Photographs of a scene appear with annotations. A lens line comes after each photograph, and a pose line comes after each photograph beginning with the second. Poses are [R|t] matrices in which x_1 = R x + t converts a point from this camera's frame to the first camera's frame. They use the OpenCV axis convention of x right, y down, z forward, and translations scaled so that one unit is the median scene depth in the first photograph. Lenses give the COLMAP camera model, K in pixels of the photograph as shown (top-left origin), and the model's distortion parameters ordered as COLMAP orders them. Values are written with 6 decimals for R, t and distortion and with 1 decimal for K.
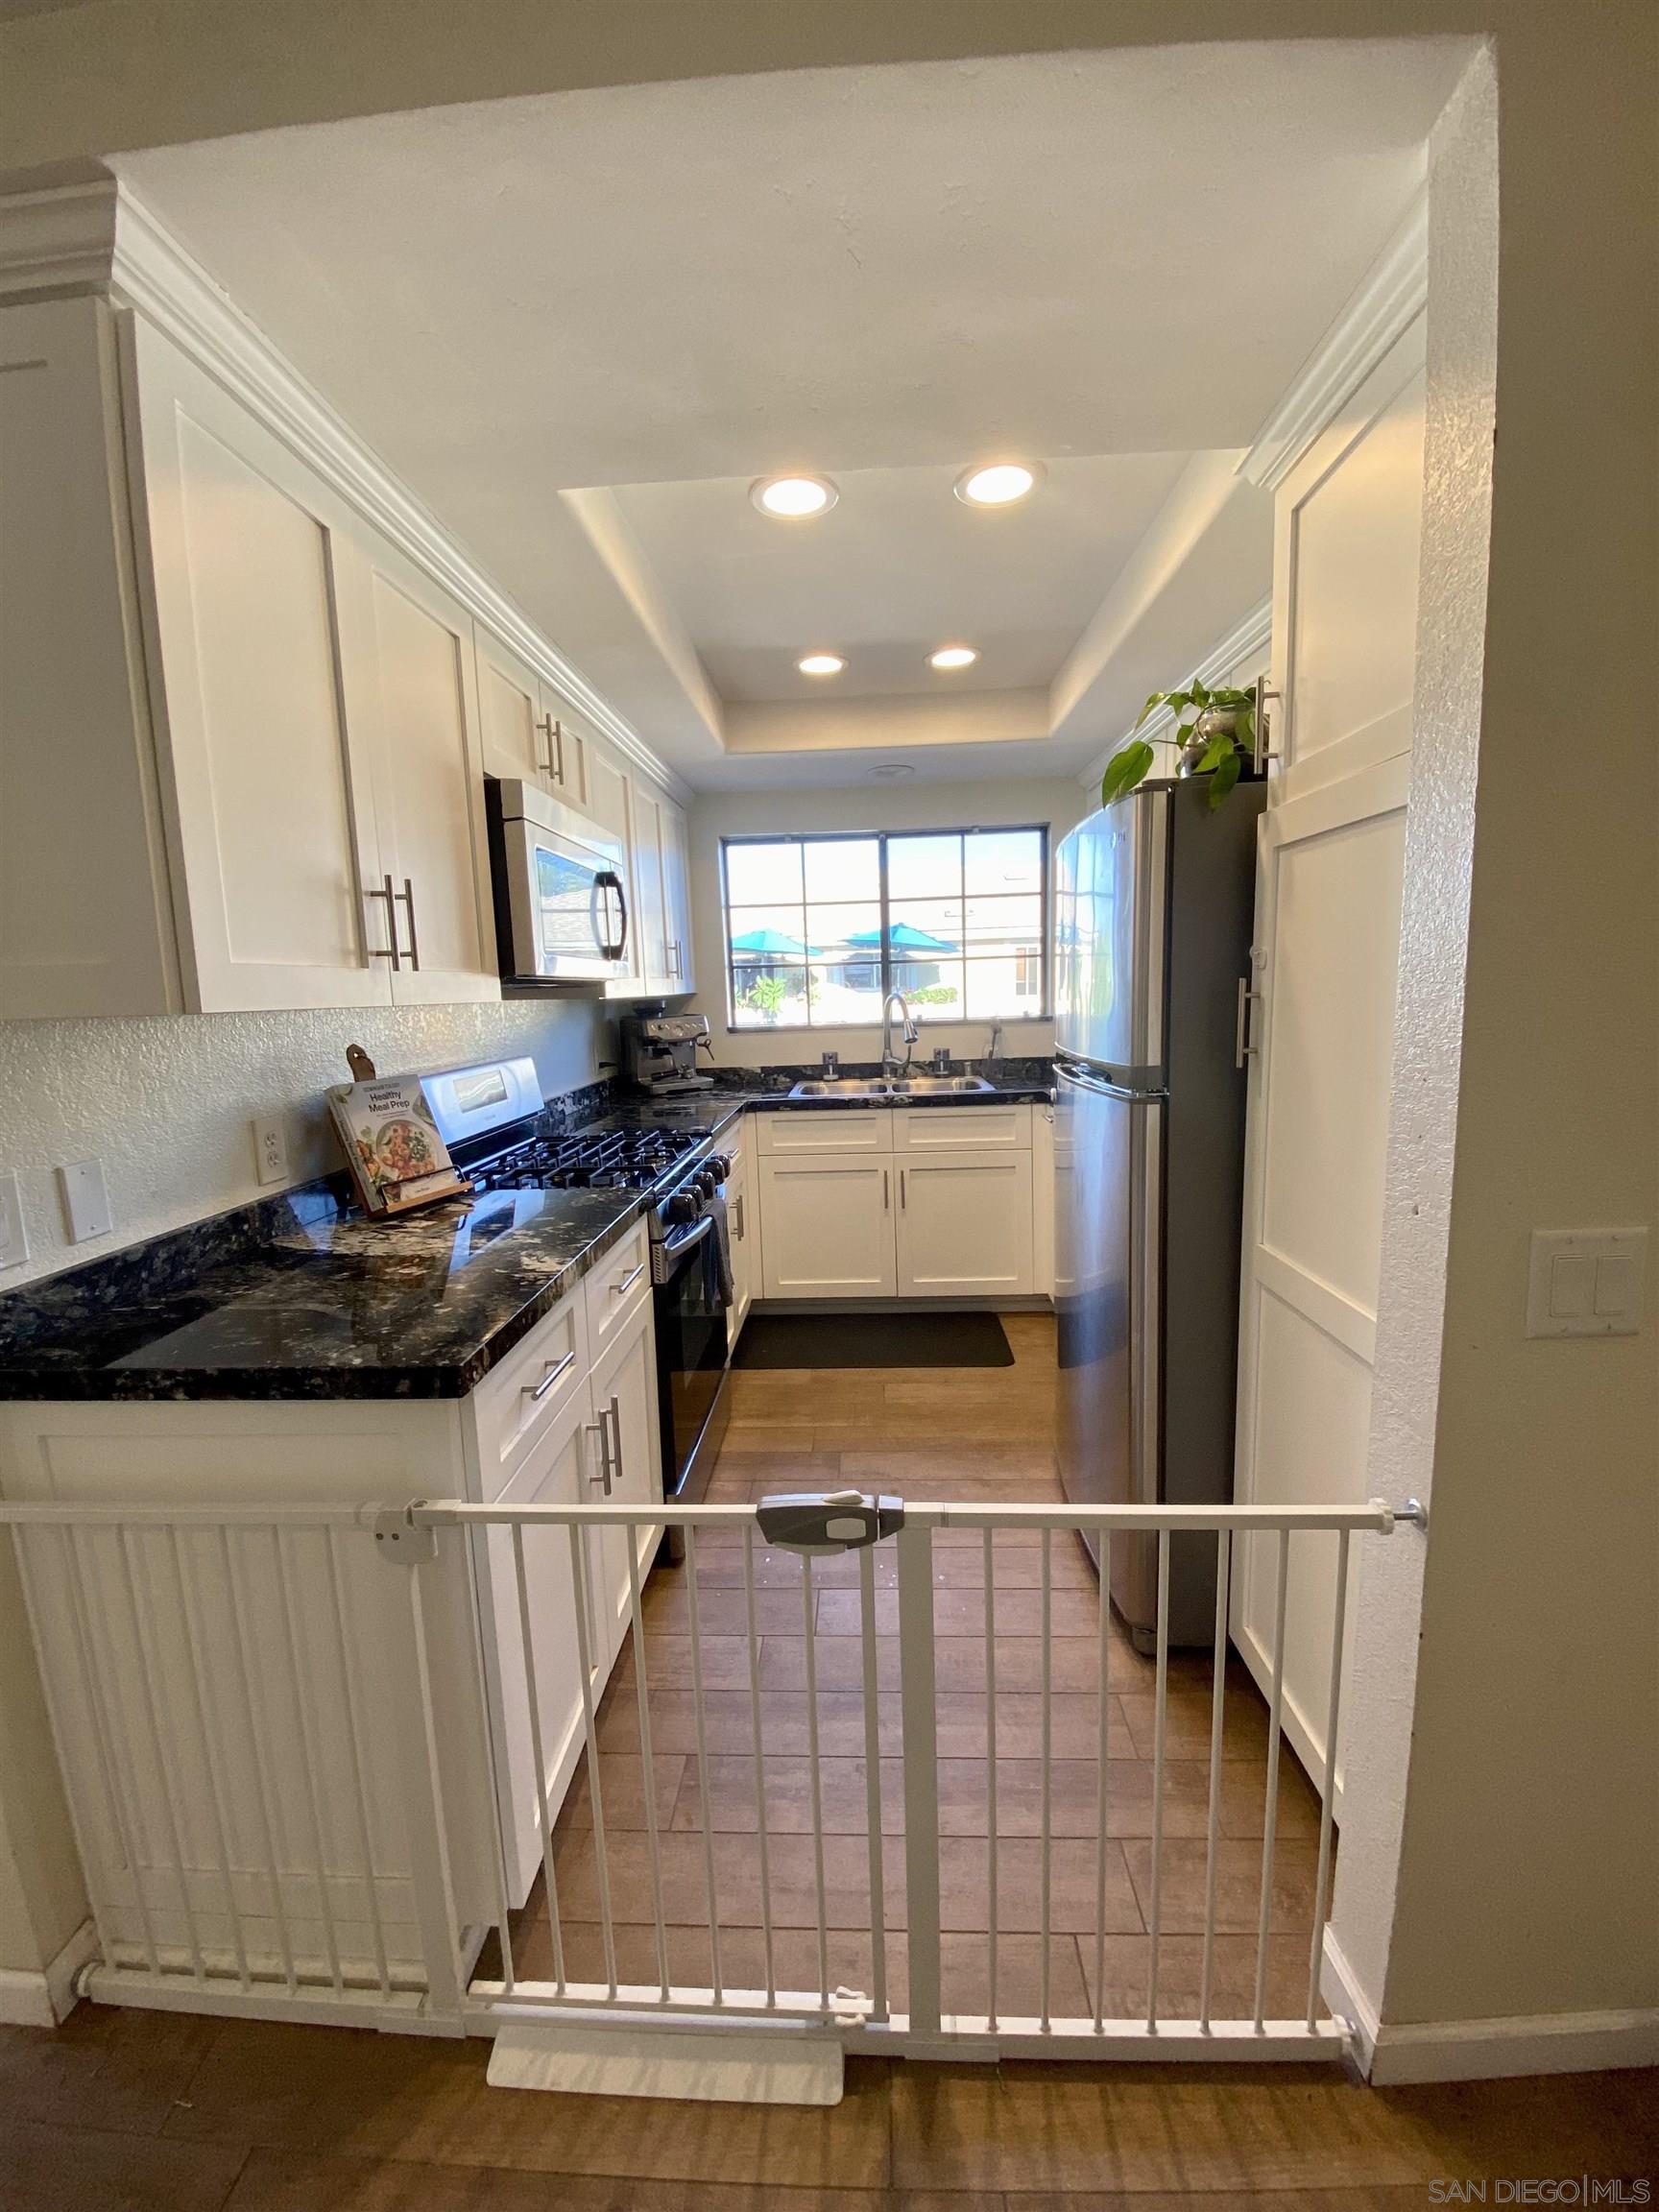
lens RADIAL K [[896.6, 0, 824.8], [0, 896.6, 1112.0], [0, 0, 1]] dist [-0.005780, -0.003606]
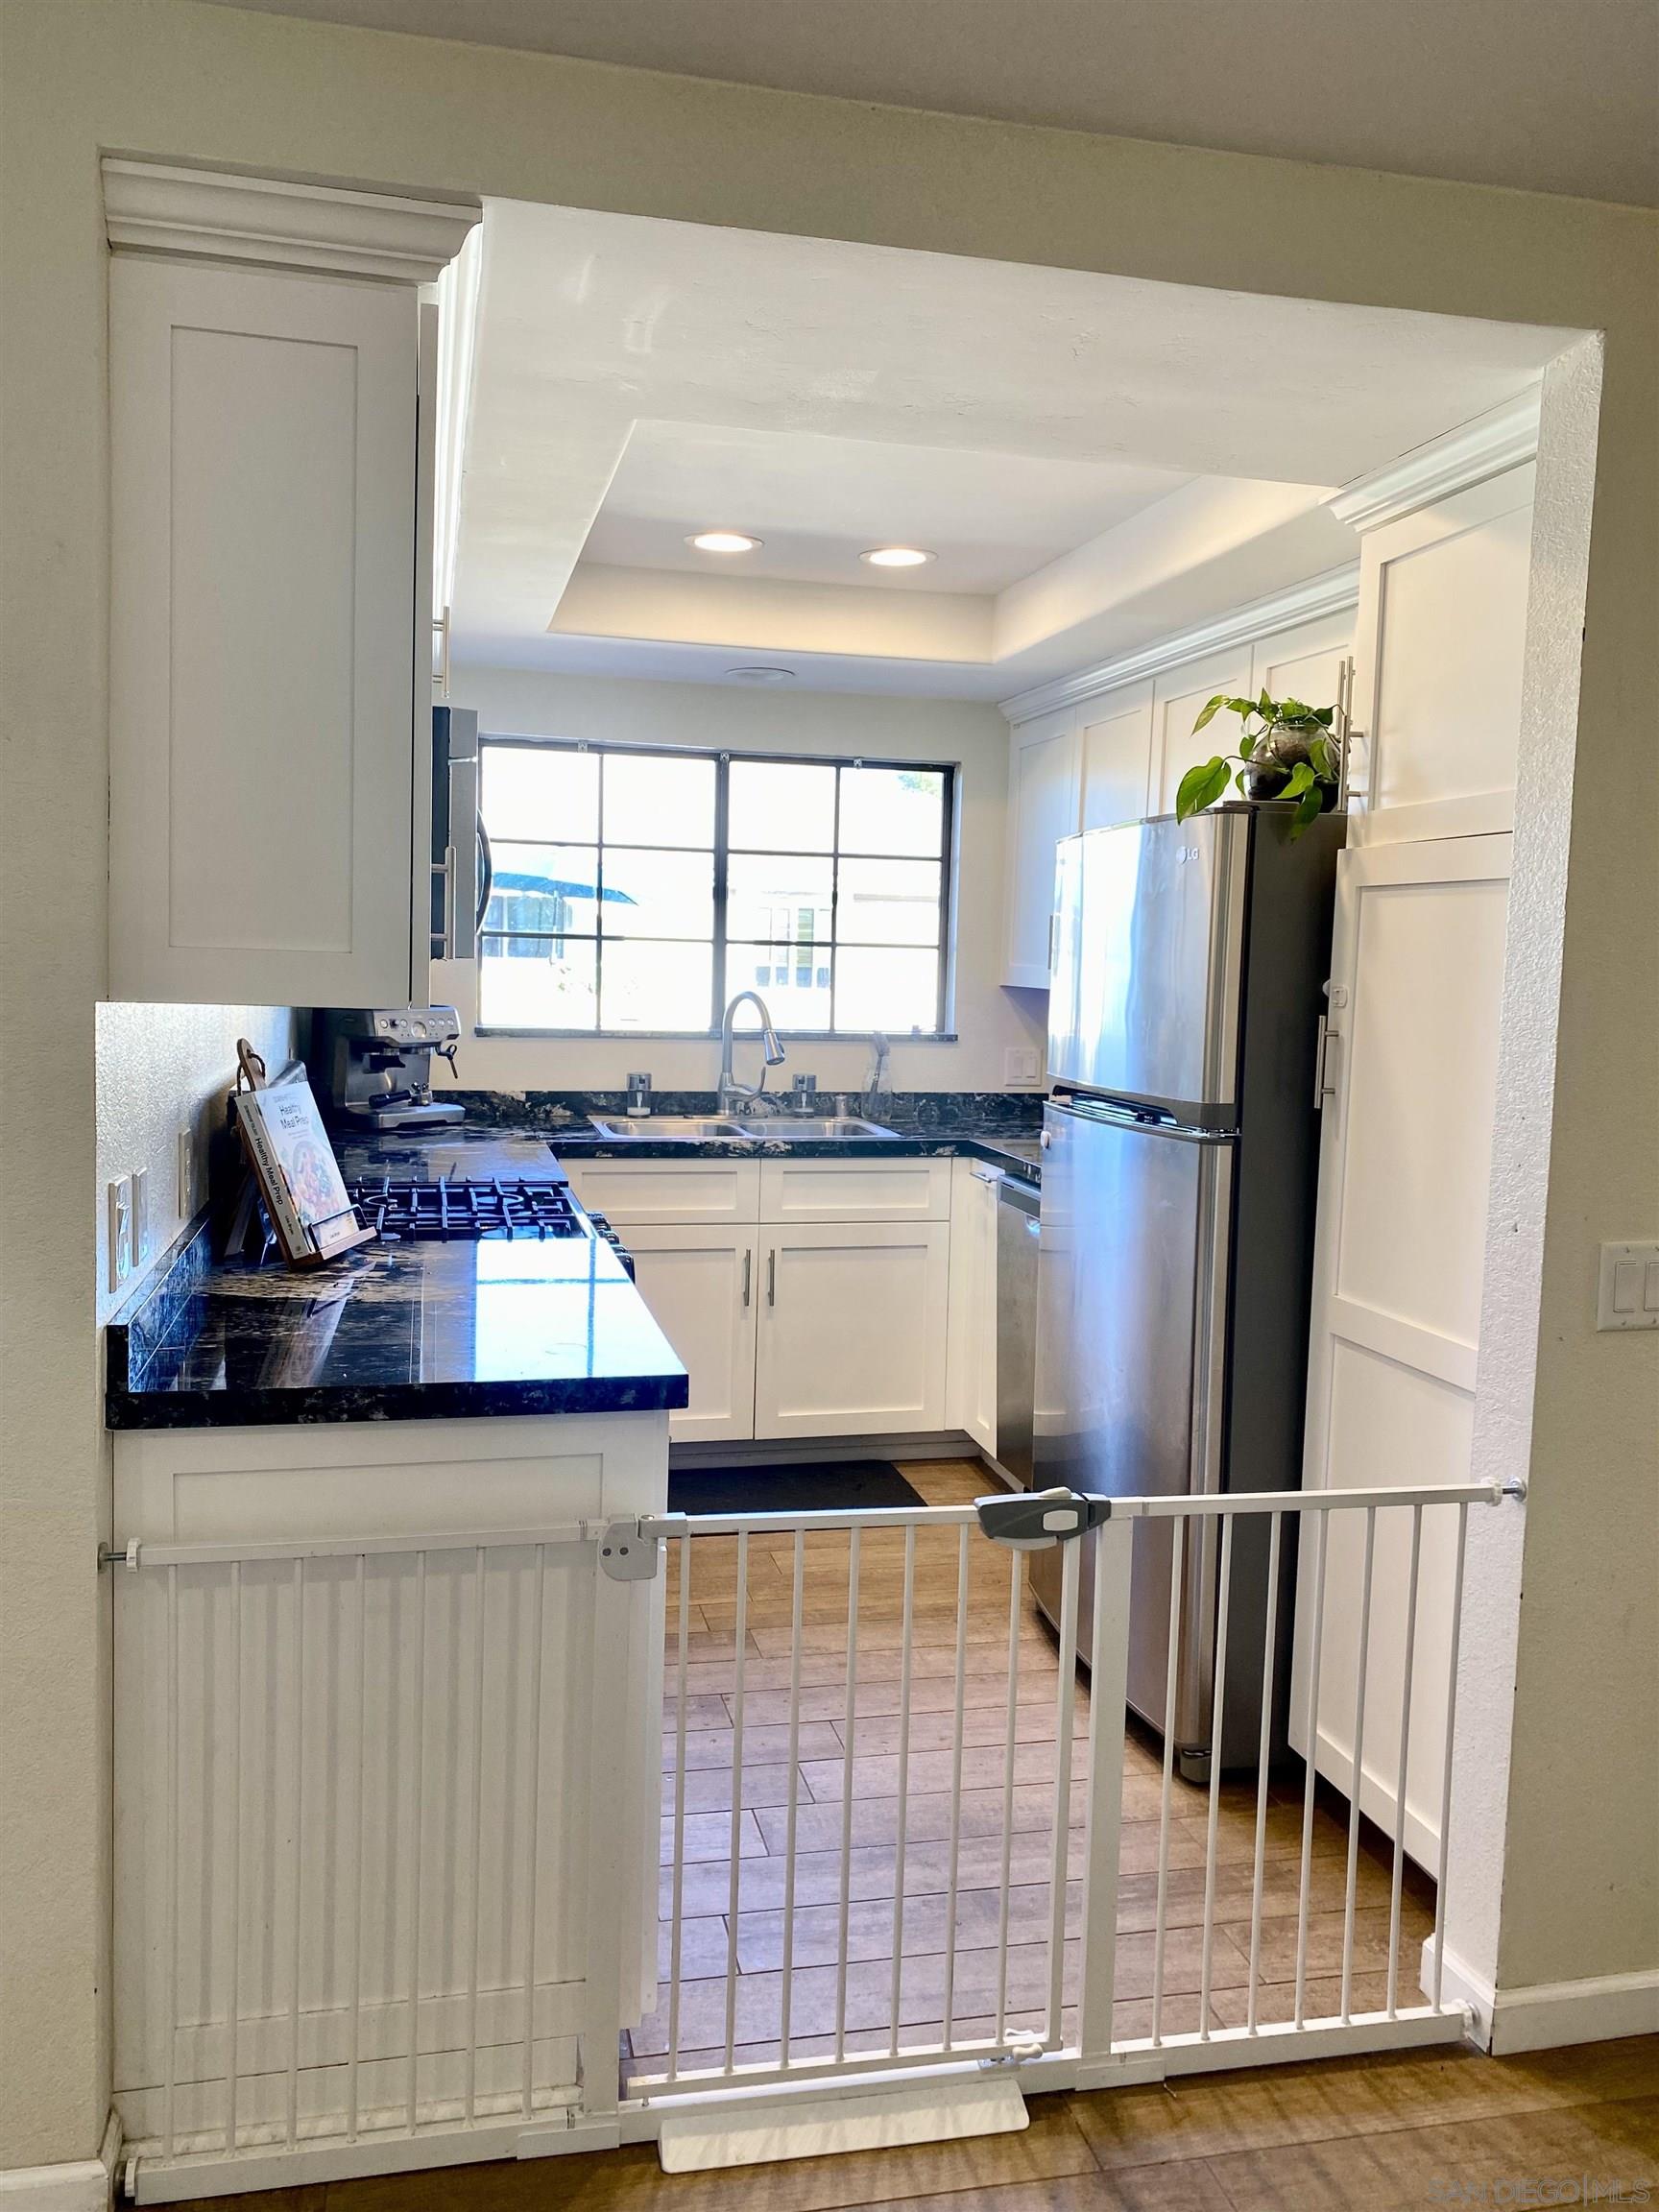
lens RADIAL K [[1678.4, 0, 824.7], [0, 1678.4, 1090.3], [0, 0, 1]] dist [0.012490, -0.015175]
pose [[0.958687, 0.039654, 0.281687, -0.468570], [-0.022101, 0.997626, -0.065220, 0.051278], [-0.283605, 0.056300, 0.957287, -0.487272]]
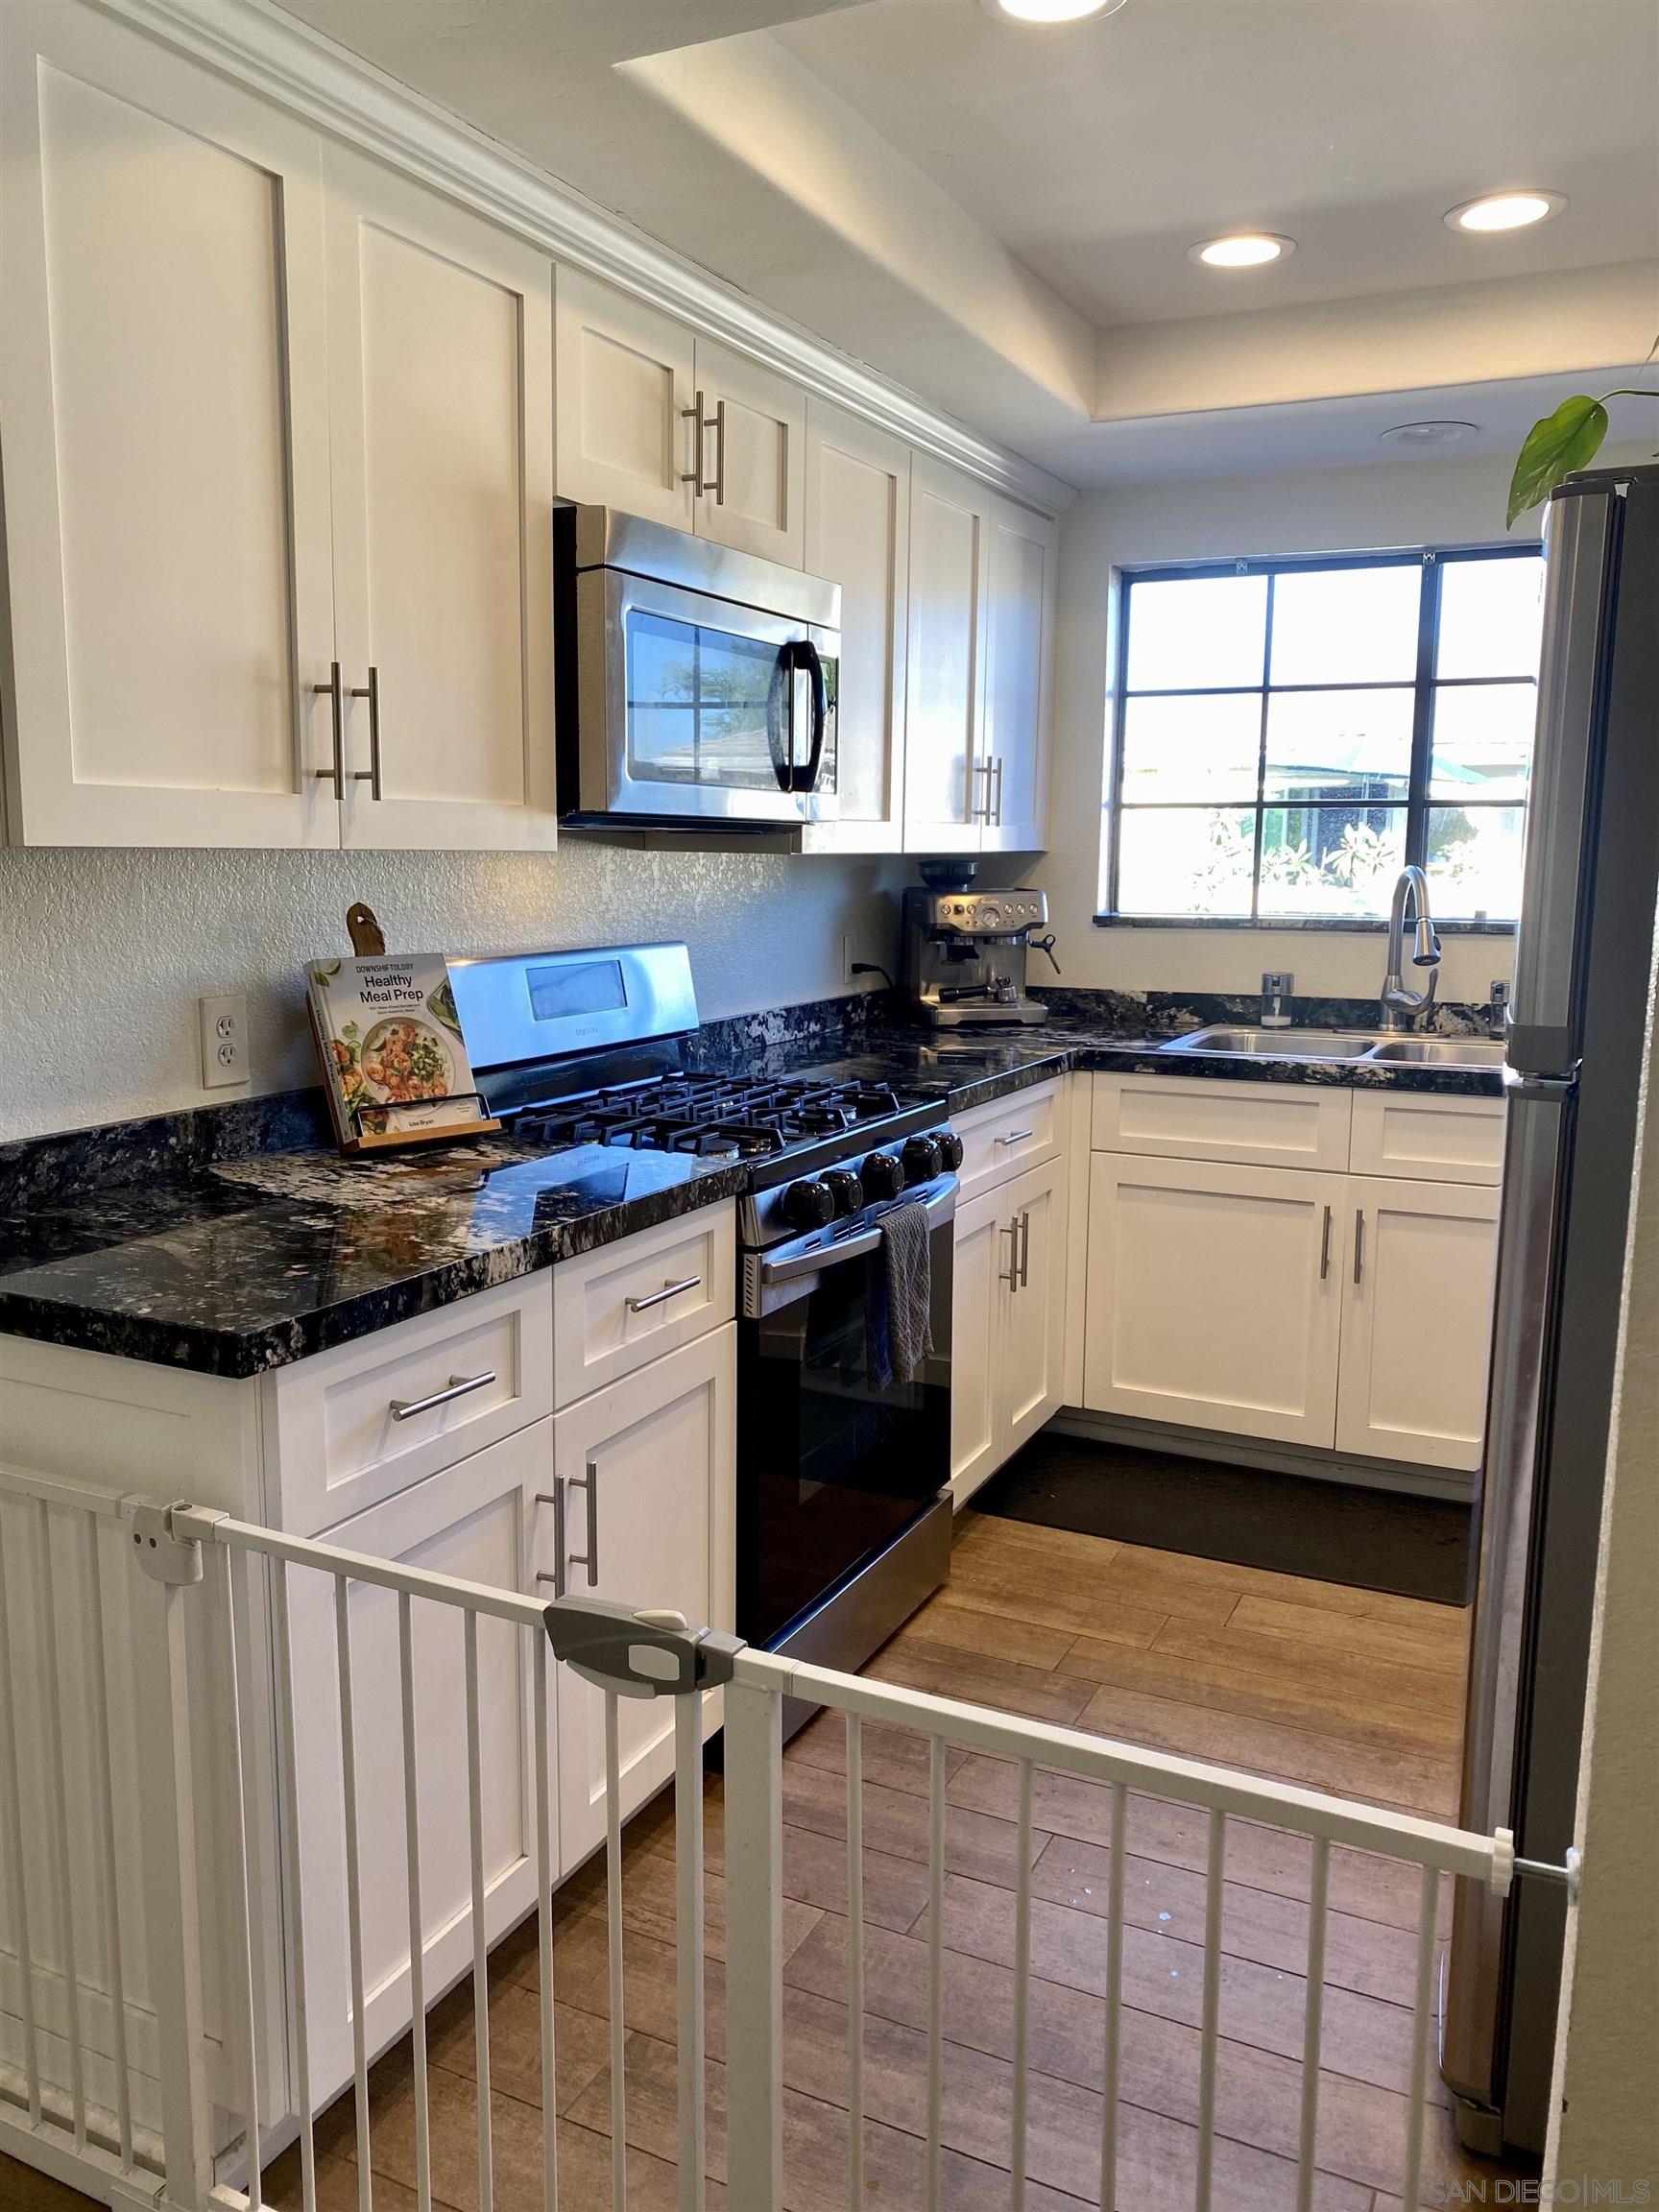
lens RADIAL K [[1678.4, 0, 774.6], [0, 1678.4, 1111.1], [0, 0, 1]] dist [0.012490, -0.015175]
pose [[0.910902, 0.104442, -0.399185, 0.314123], [-0.094958, 0.994529, 0.043522, -0.002864], [0.401547, -0.001738, 0.915837, -0.059882]]
